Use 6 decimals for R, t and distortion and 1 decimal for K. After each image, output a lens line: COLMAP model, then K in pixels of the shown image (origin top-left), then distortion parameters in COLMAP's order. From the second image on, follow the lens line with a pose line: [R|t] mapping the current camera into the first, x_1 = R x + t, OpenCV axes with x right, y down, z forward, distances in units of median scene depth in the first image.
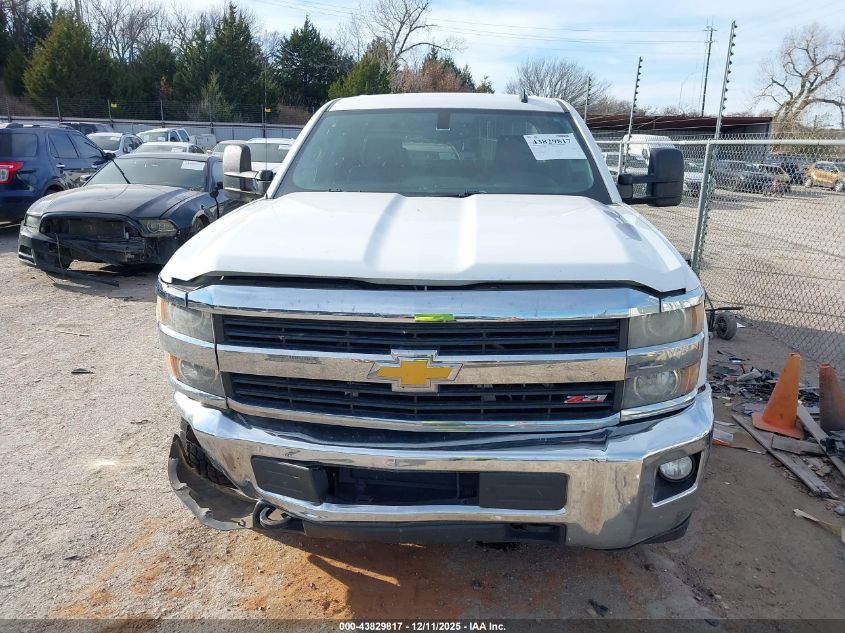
lens RADIAL K [[647.0, 0, 422.2], [0, 647.0, 294.5], [0, 0, 1]] dist [0.001055, -0.000021]
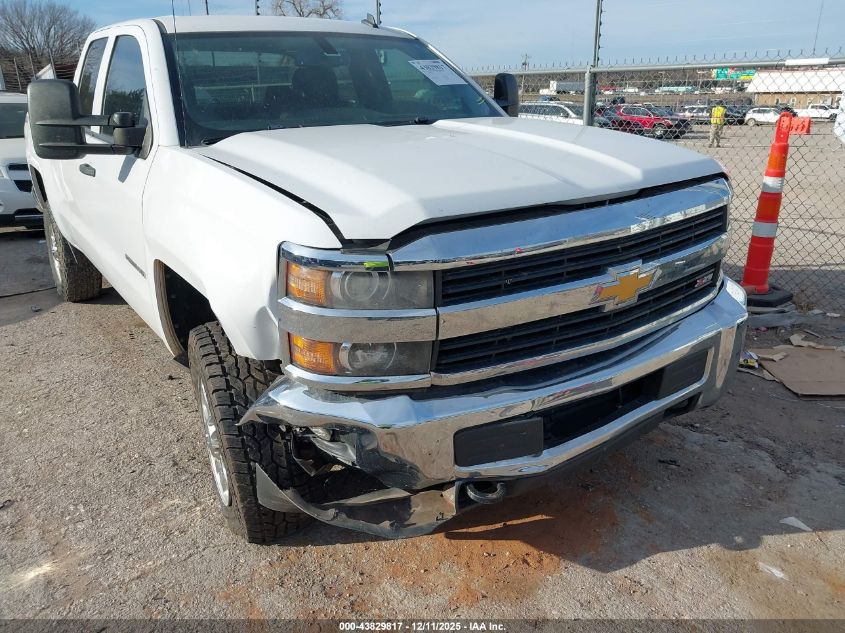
lens RADIAL K [[674.1, 0, 422.5], [0, 674.1, 316.5], [0, 0, 1]] dist [-0.000170, 0.000973]
pose [[0.788361, -0.230573, 0.570370, -0.811235], [0.180877, 0.973005, 0.143332, -0.037820], [-0.588022, -0.009830, 0.808785, 0.325917]]
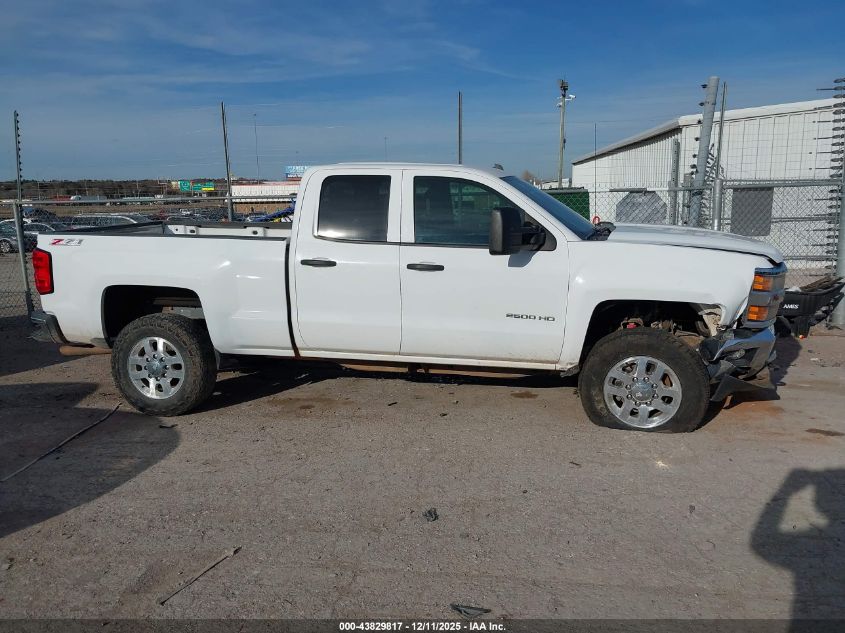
lens RADIAL K [[674.1, 0, 422.5], [0, 674.1, 316.5], [0, 0, 1]] dist [-0.000170, 0.000973]
pose [[0.159362, -0.208098, 0.965038, -2.650921], [0.262027, 0.951386, 0.161884, -0.501274], [-0.951812, 0.227068, 0.206142, 1.677274]]
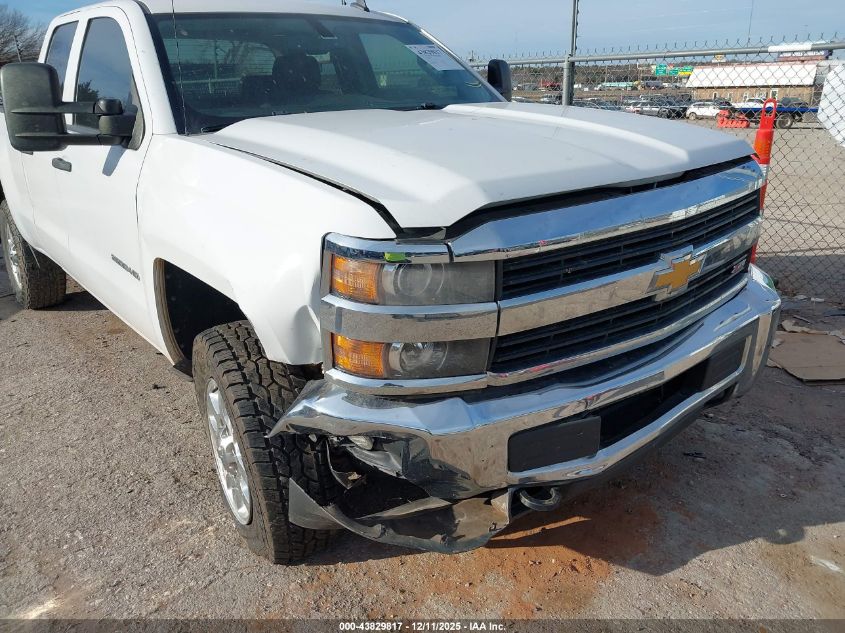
lens RADIAL K [[674.1, 0, 422.5], [0, 674.1, 316.5], [0, 0, 1]] dist [-0.000170, 0.000973]
pose [[0.740431, -0.255756, 0.621572, -0.861052], [0.199744, 0.966724, 0.159835, -0.047974], [-0.641767, 0.005809, 0.766878, 0.459425]]
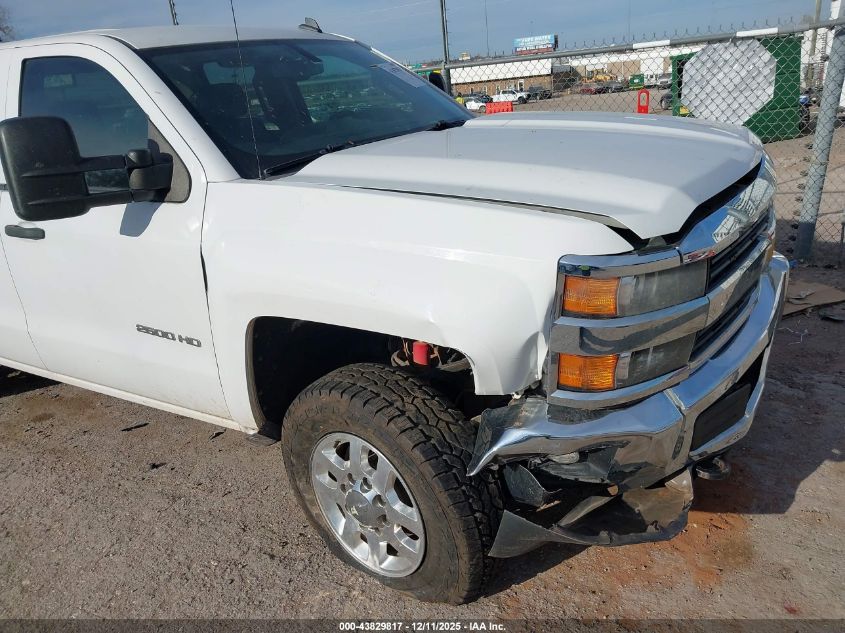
lens RADIAL K [[670.4, 0, 431.8], [0, 670.4, 318.6], [0, 0, 1]] dist [0.007492, 0.000798]
pose [[0.471620, -0.362682, 0.803764, -1.143575], [0.316234, 0.920435, 0.229773, -0.191975], [-0.823147, 0.145812, 0.548788, 0.816944]]
